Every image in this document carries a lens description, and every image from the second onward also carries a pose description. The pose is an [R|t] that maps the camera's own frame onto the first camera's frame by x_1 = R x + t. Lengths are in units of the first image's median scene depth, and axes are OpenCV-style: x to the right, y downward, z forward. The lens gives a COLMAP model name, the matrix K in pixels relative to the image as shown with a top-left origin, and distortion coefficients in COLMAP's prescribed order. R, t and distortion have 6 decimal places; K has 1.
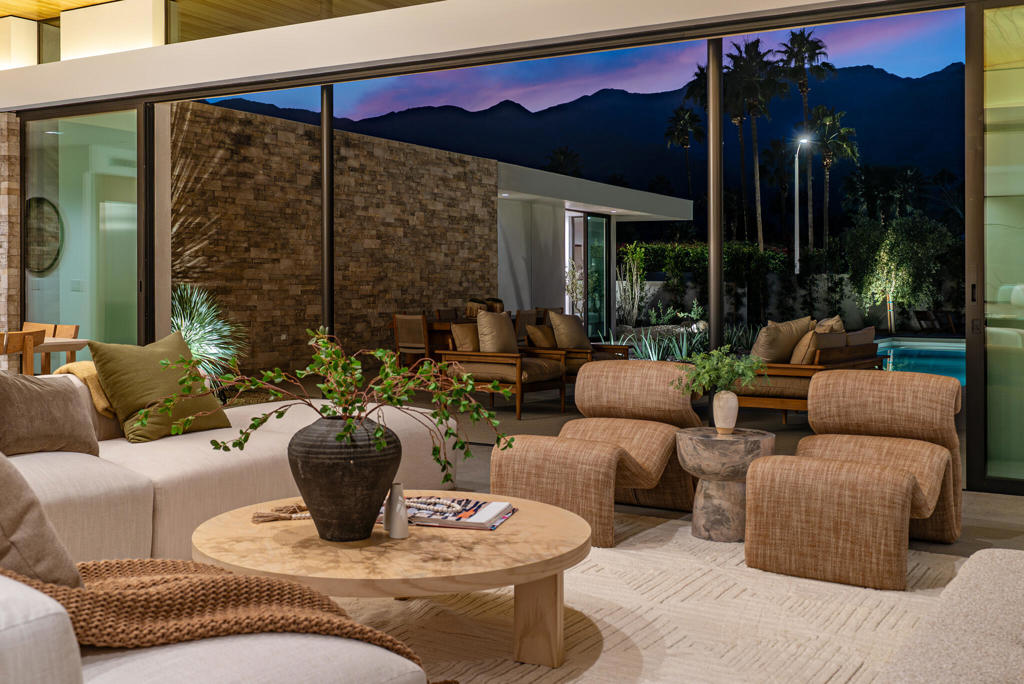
lens RADIAL K [[1073.7, 0, 512.0], [0, 1073.7, 342.0], [0, 0, 1]] dist [-0.003418, -0.005564]
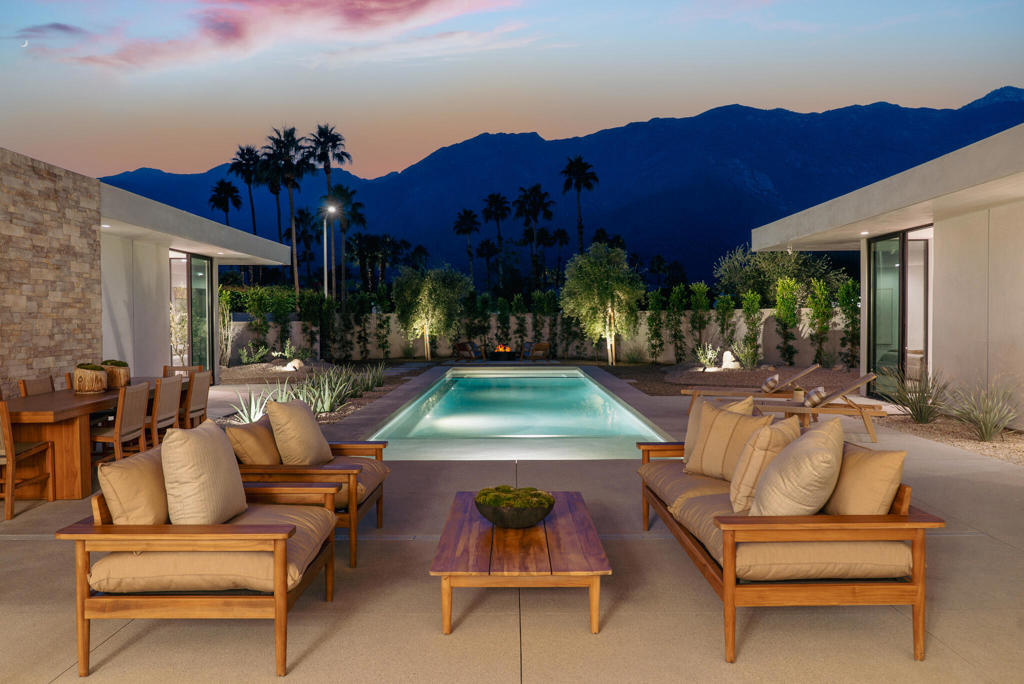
lens RADIAL K [[762.9, 0, 512.0], [0, 762.9, 342.0], [0, 0, 1]] dist [-0.032891, 0.008725]
pose [[0.861257, -0.022562, 0.507669, -0.037063], [0.033421, 0.999366, -0.012284, -0.032077], [-0.507070, 0.027546, 0.861465, 0.366305]]
